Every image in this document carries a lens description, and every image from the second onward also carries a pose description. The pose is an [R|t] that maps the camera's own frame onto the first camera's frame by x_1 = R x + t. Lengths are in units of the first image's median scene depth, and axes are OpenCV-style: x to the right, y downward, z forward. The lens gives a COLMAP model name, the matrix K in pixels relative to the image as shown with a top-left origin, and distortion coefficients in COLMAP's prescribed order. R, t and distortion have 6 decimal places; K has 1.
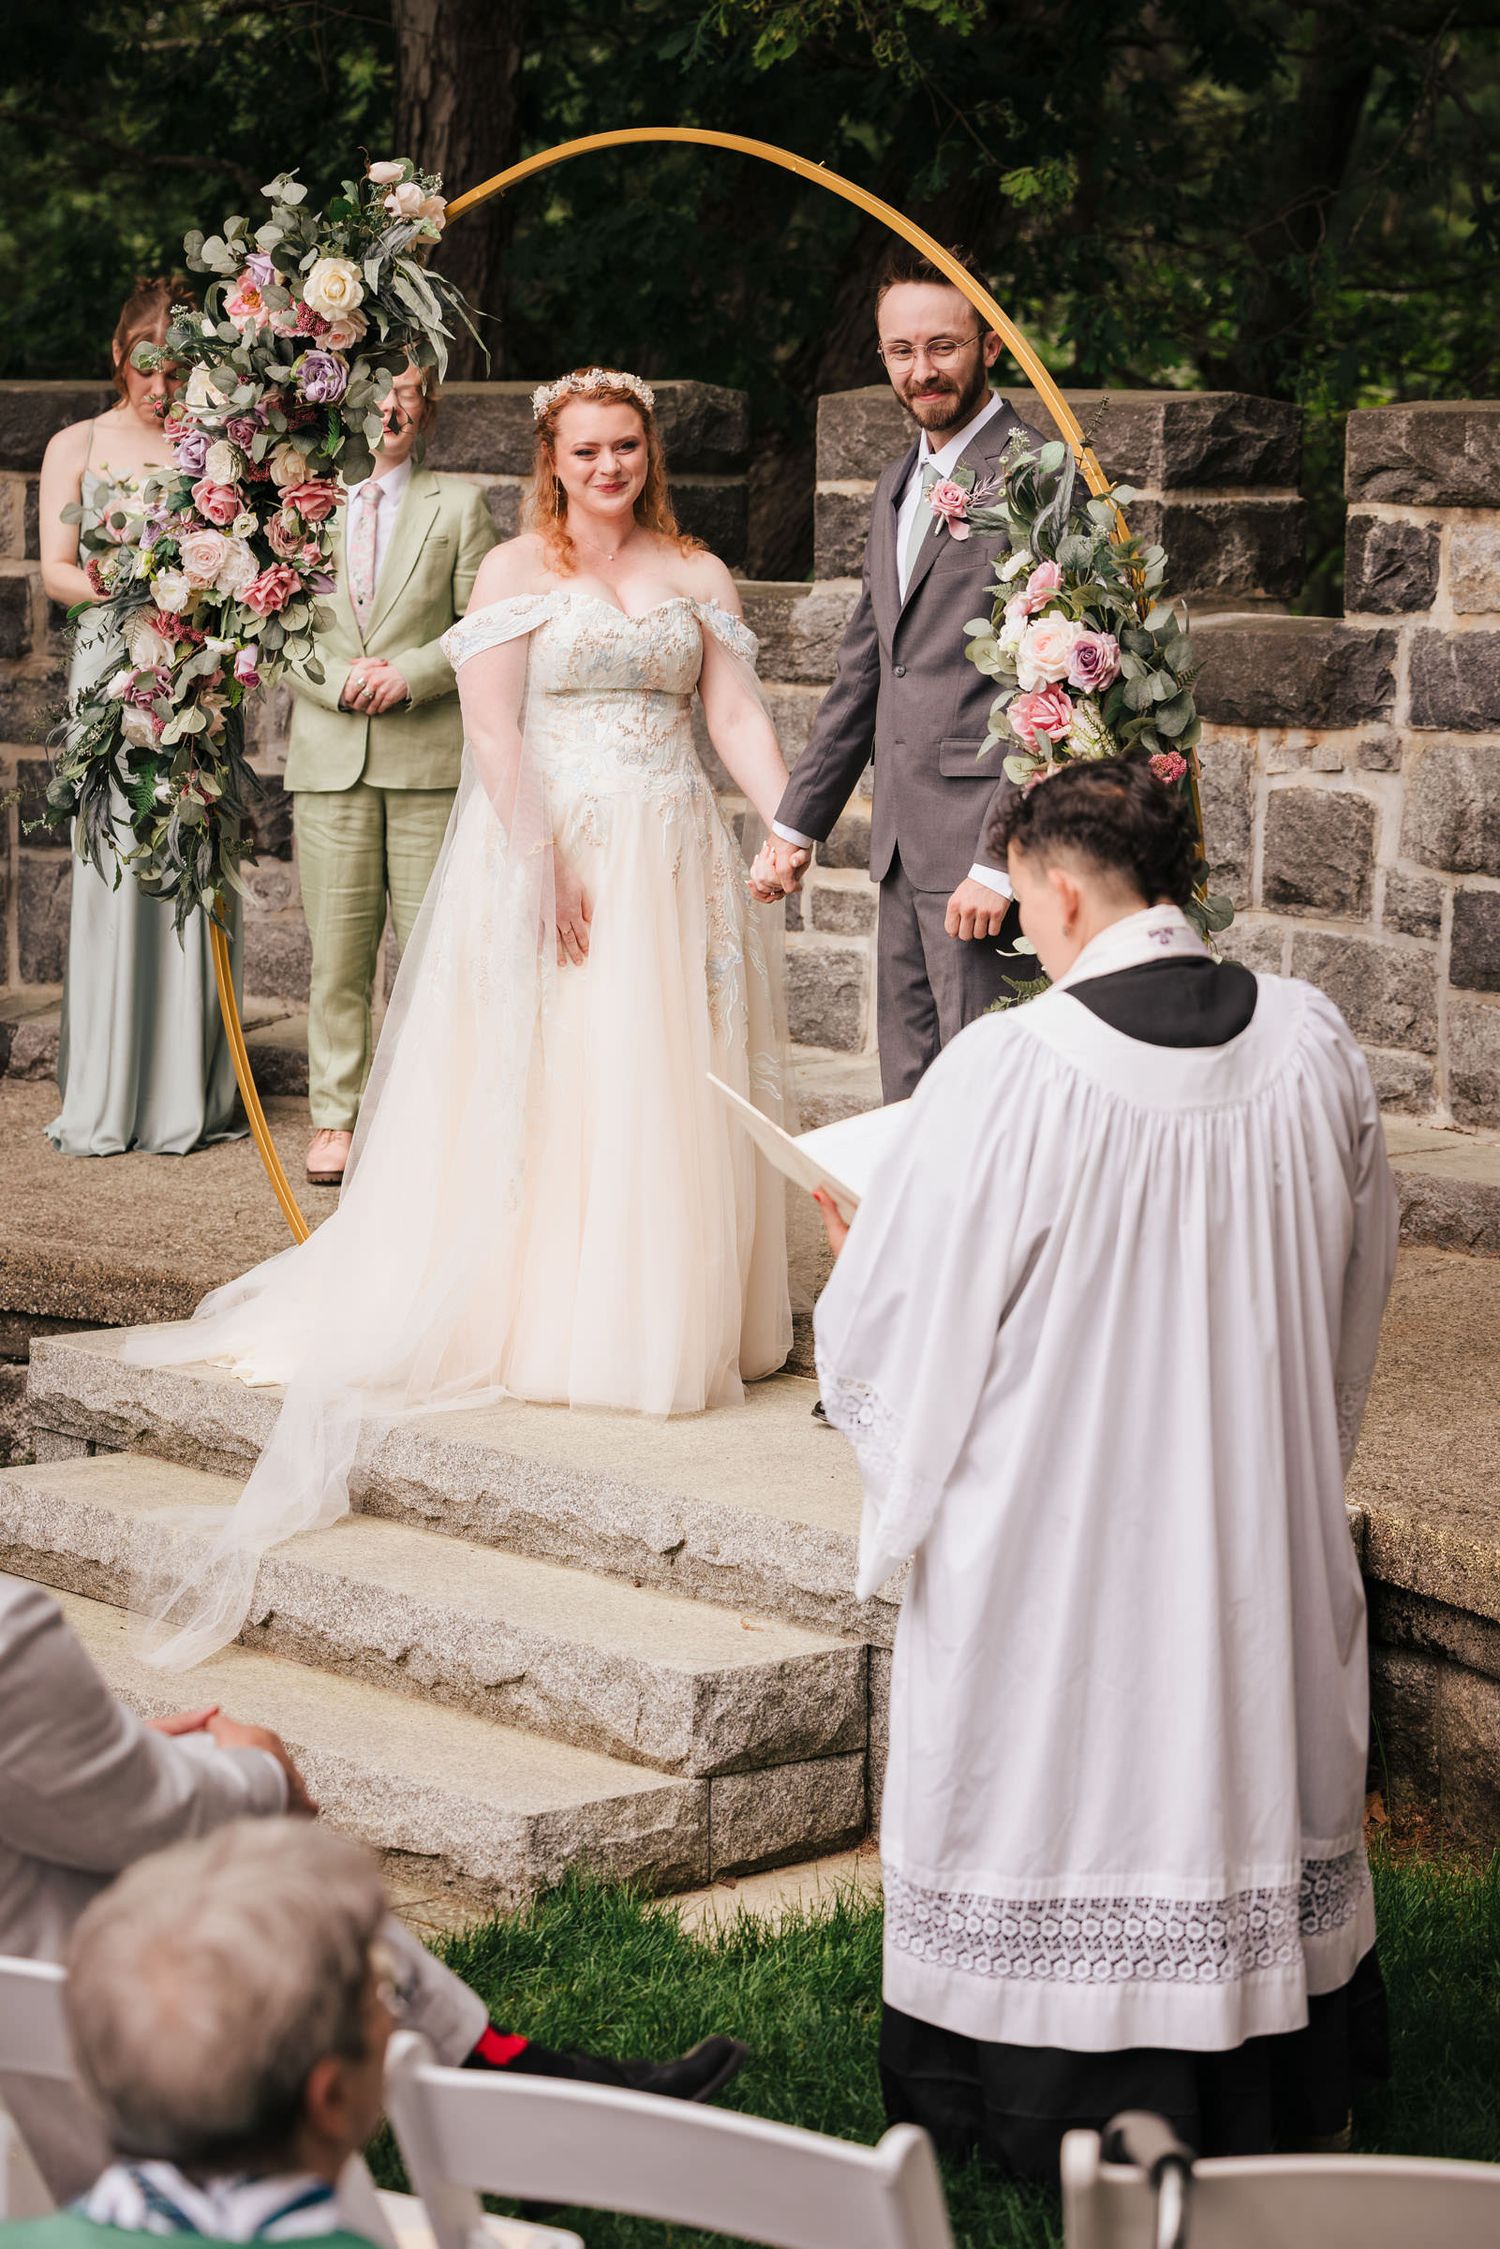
lens RADIAL K [[5306.9, 0, 705.7], [0, 5306.9, 1121.4], [0, 0, 1]] dist [-0.024088, 0.467297]
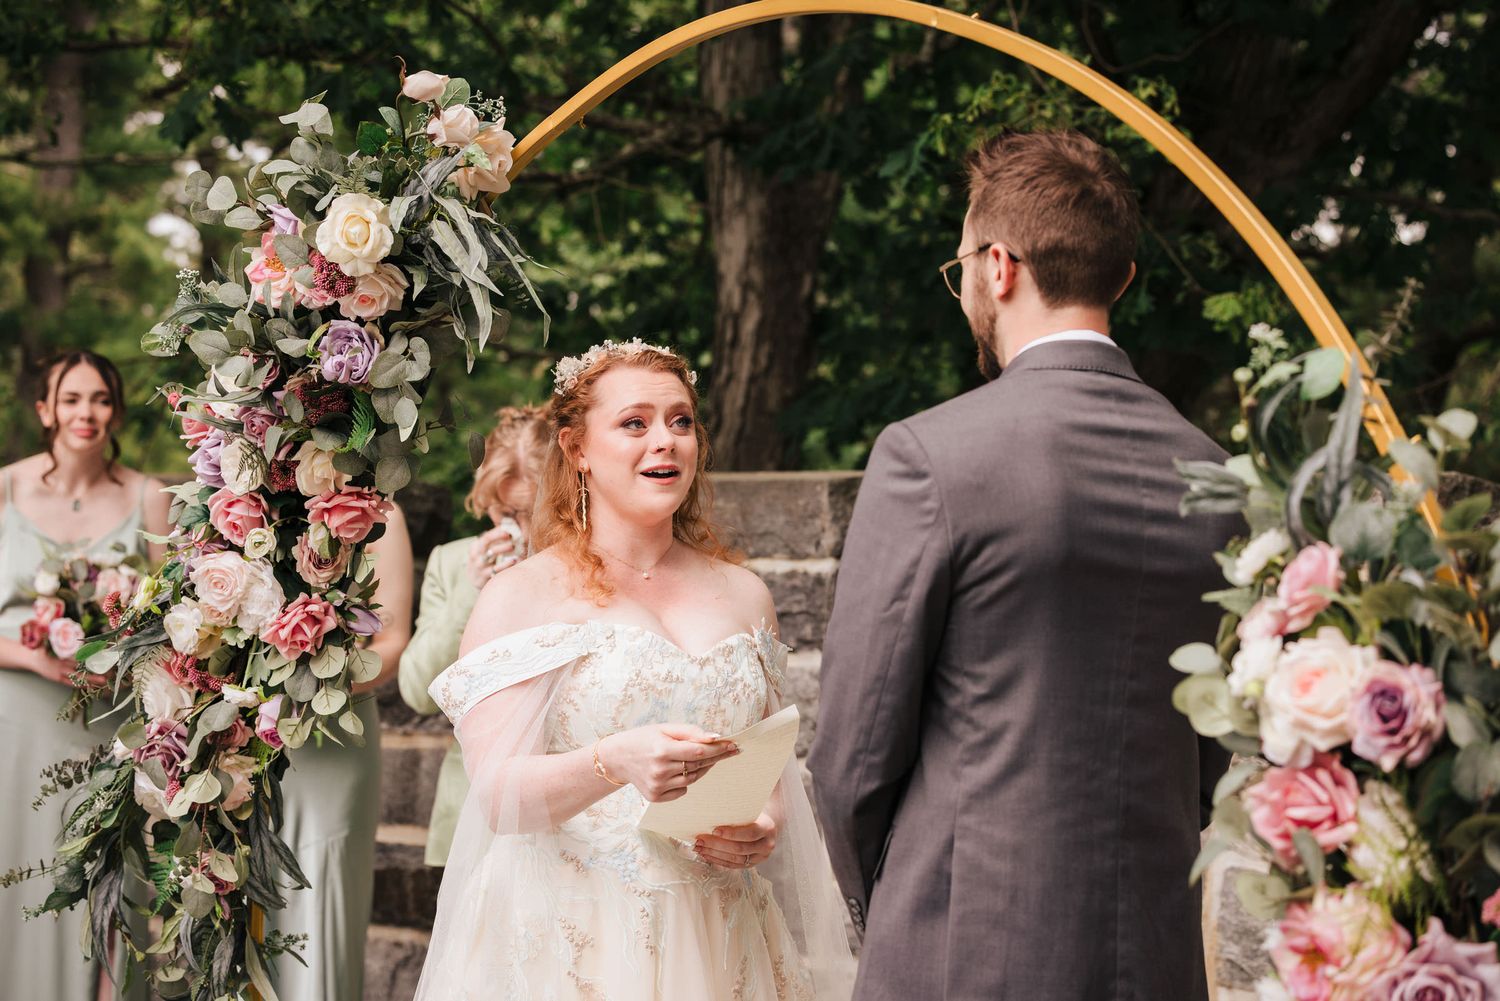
lens RADIAL K [[3064.4, 0, 750.0], [0, 3064.4, 500.5], [0, 0, 1]] dist [0.066911, 0.189895]
pose [[0.996132, 0.019451, -0.085684, 0.026391], [-0.034225, 0.984061, -0.174507, -0.041493], [0.080924, 0.176764, 0.980921, 0.563461]]
